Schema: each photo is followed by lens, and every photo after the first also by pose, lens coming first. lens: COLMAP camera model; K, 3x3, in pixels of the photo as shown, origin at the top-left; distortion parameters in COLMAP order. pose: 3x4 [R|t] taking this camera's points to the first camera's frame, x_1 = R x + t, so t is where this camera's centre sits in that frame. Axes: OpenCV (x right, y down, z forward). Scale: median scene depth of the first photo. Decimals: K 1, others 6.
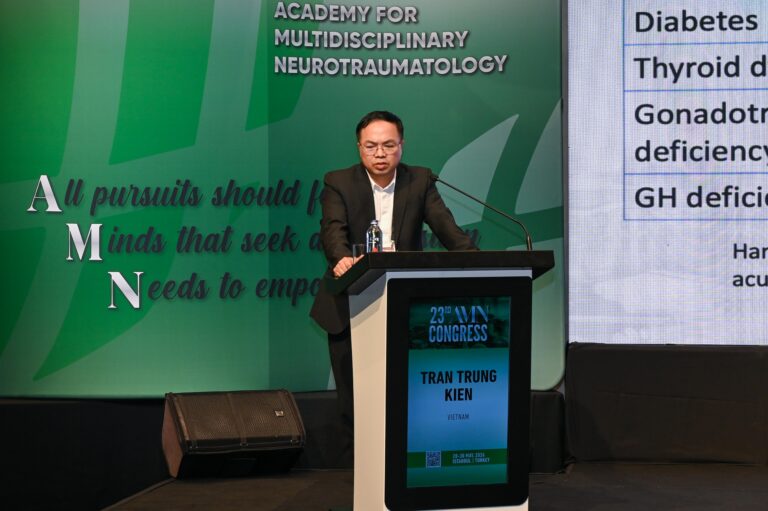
lens RADIAL K [[1689.8, 0, 384.1], [0, 1689.8, 253.9], [0, 0, 1]] dist [-0.047372, 0.000000]
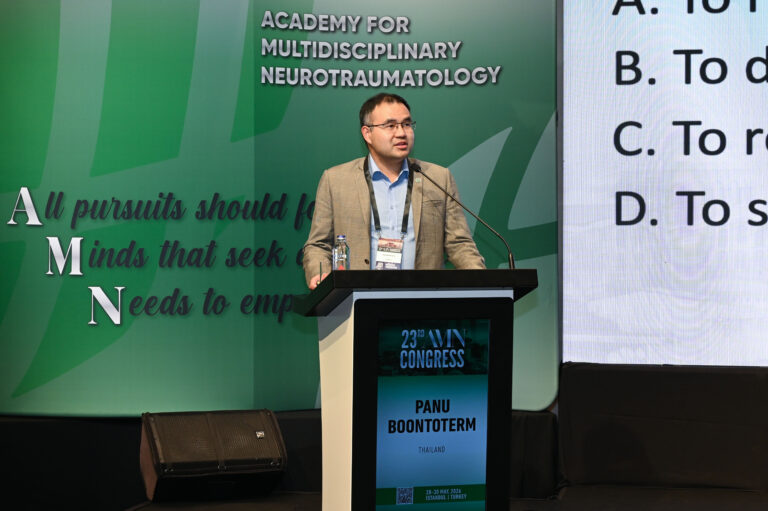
lens RADIAL K [[1550.8, 0, 379.7], [0, 1550.8, 258.4], [0, 0, 1]] dist [-0.018892, 0.000000]
pose [[0.999783, 0.005175, -0.020181, 0.022240], [-0.005267, 0.999976, -0.004513, -0.002594], [0.020157, 0.004618, 0.999786, 0.107858]]
